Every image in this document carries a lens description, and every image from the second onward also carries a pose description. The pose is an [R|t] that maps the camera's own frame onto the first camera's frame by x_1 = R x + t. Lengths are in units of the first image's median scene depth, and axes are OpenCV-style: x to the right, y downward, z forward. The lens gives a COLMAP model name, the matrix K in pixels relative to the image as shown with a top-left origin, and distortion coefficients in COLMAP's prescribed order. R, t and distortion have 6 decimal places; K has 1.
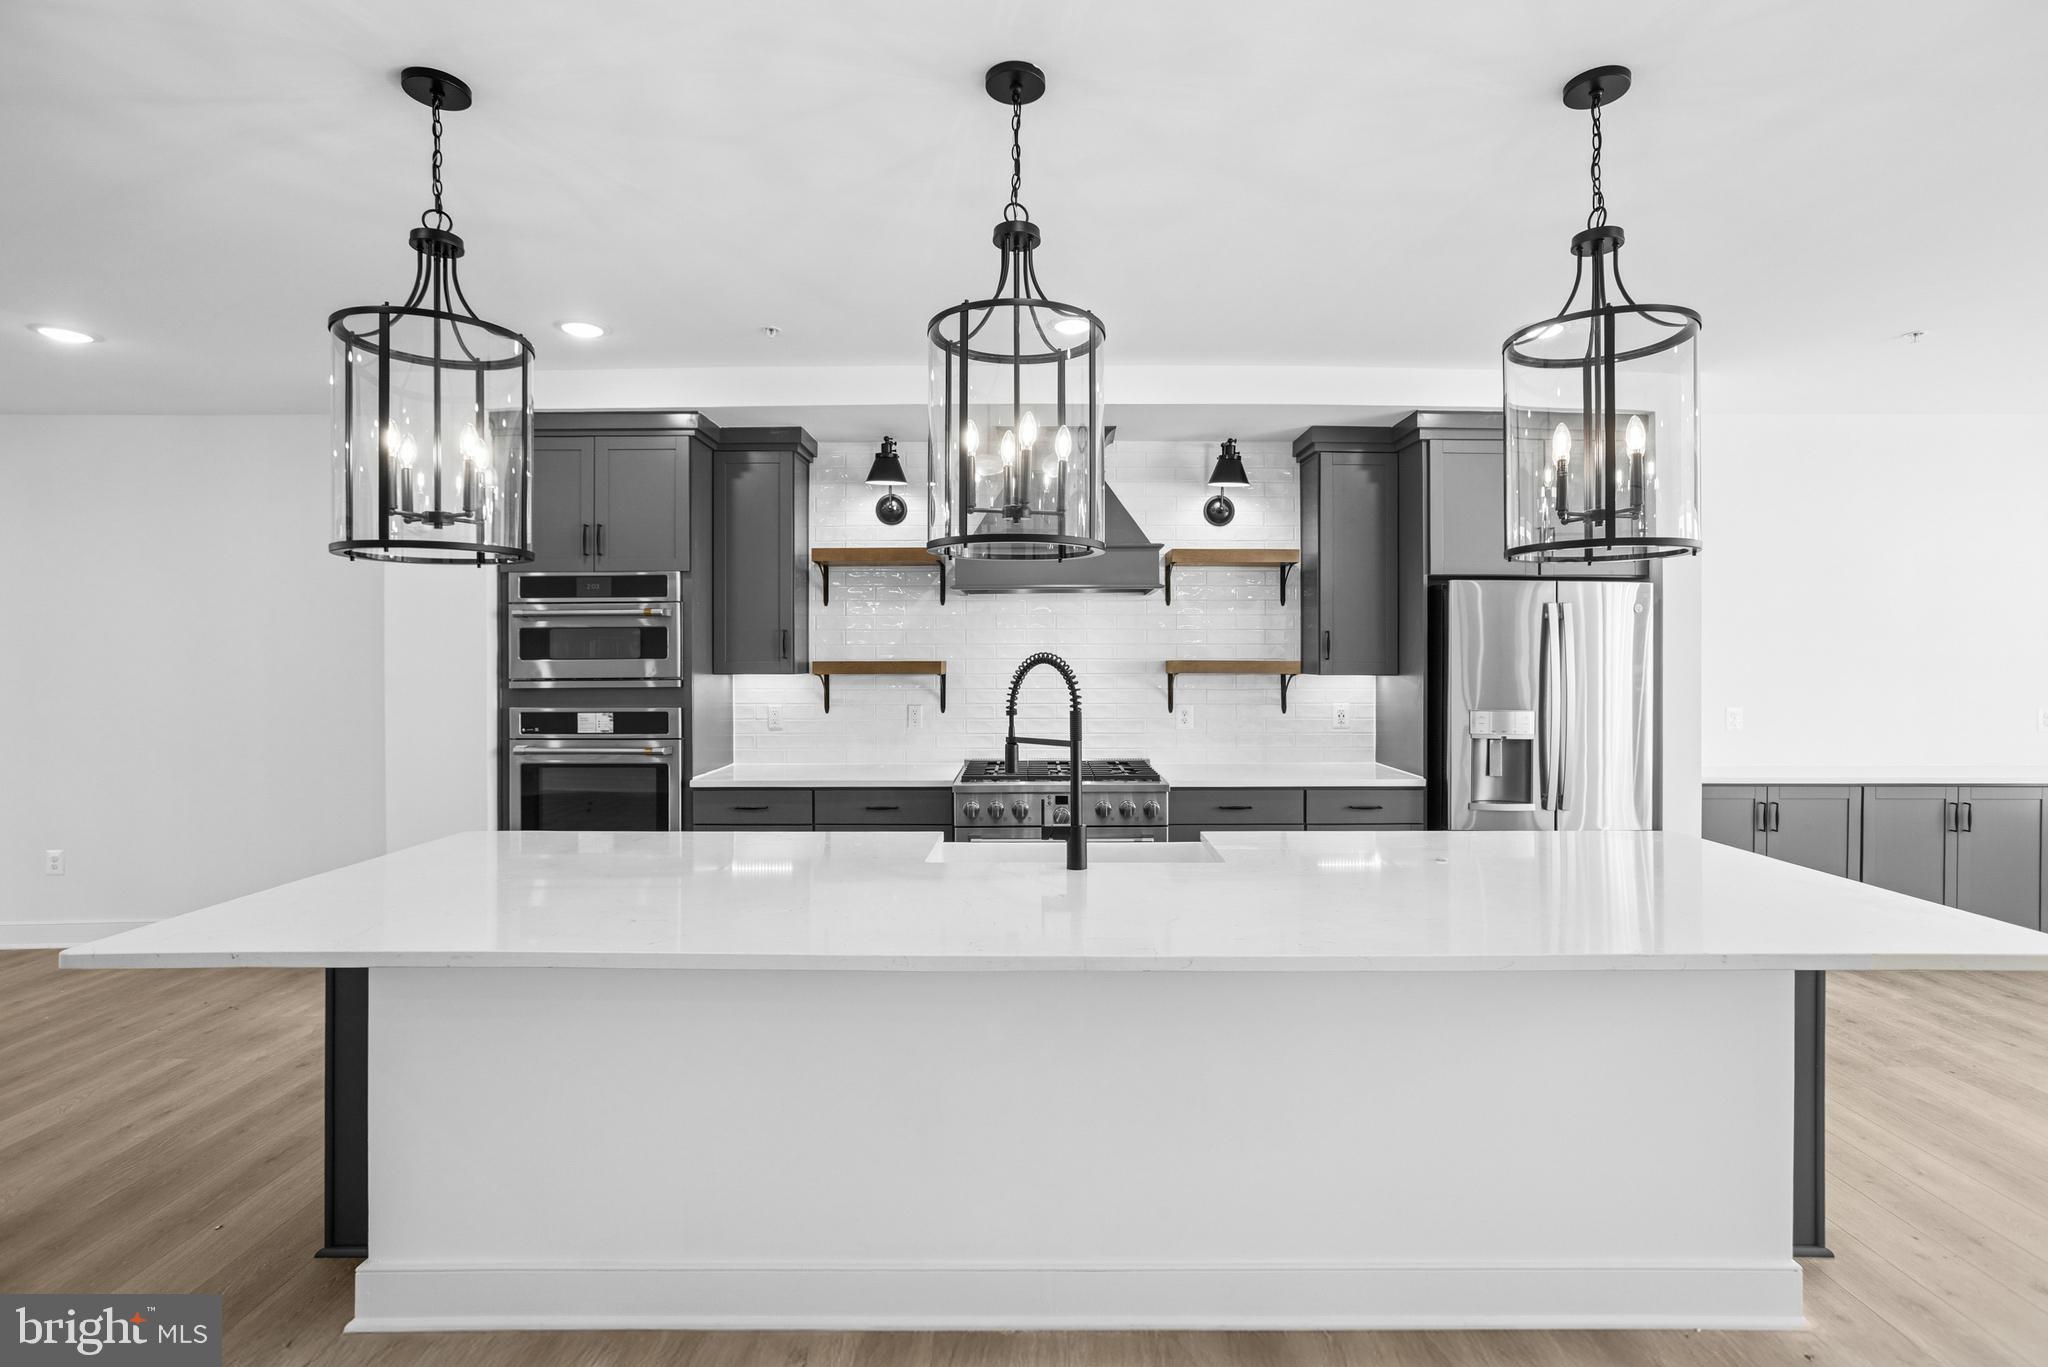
lens RADIAL K [[934.1, 0, 1029.8], [0, 934.1, 662.7], [0, 0, 1]] dist [0.001576, 0.000566]
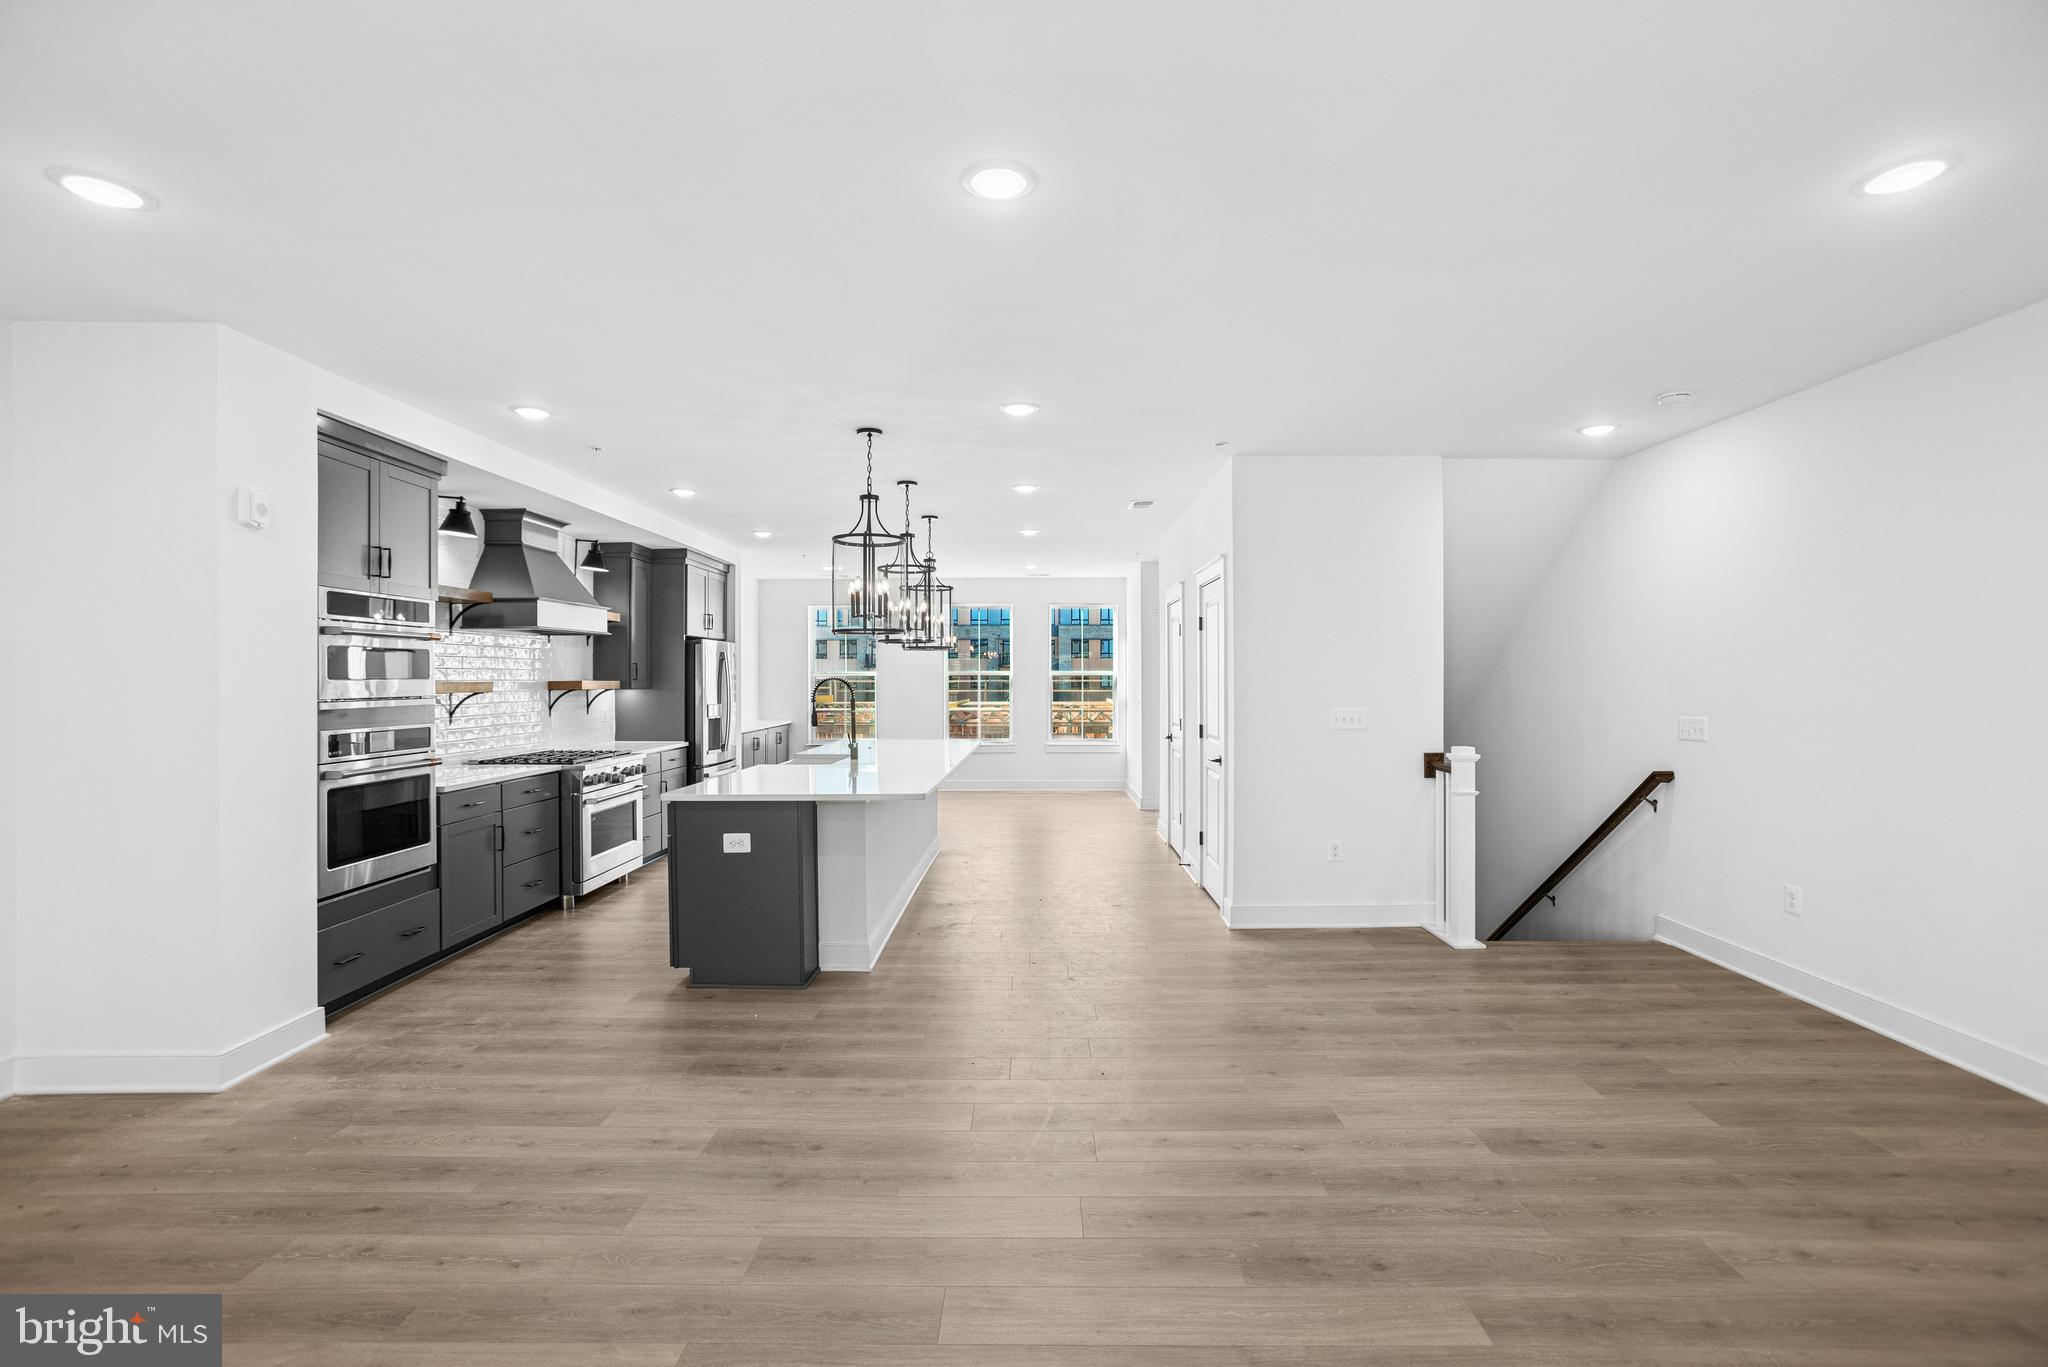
lens RADIAL K [[909.9, 0, 1016.0], [0, 909.9, 688.0], [0, 0, 1]] dist [-0.027013, 0.010559]
pose [[0.019643, -0.008093, 0.999774, -1.434276], [0.008851, 0.999929, 0.007920, 0.003965], [-0.999768, 0.008694, 0.019714, 0.285473]]
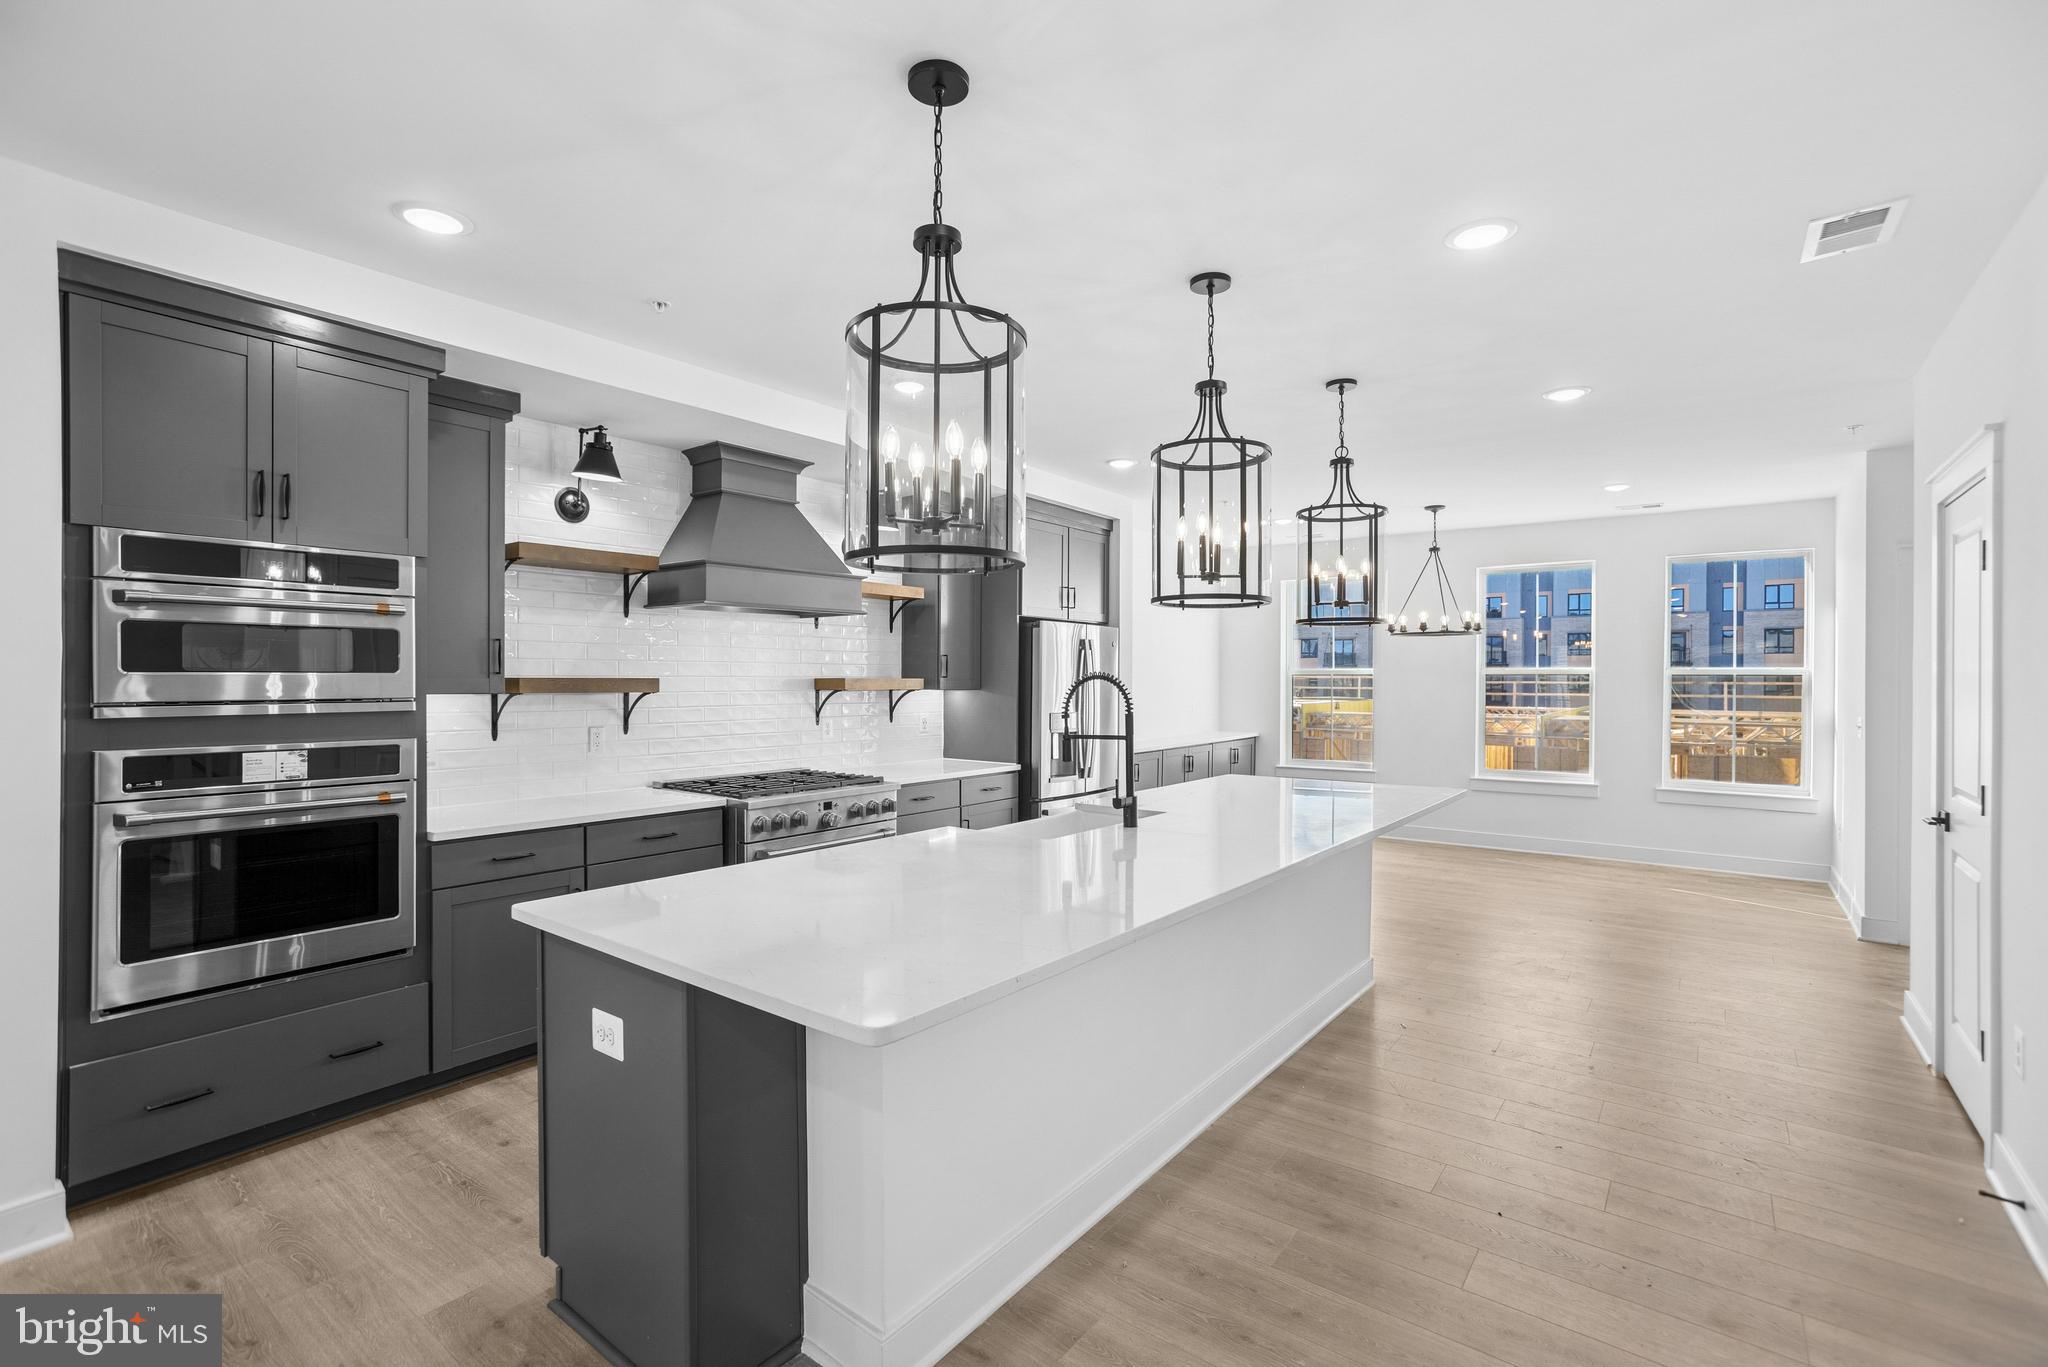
lens RADIAL K [[909.9, 0, 1029.8], [0, 909.9, 683.8], [0, 0, 1]] dist [-0.027013, 0.010559]
pose [[0.602808, -0.000827, 0.797886, -0.651851], [0.000123, 1.000000, 0.000944, 0.003966], [-0.797886, -0.000470, 0.602808, 0.170971]]
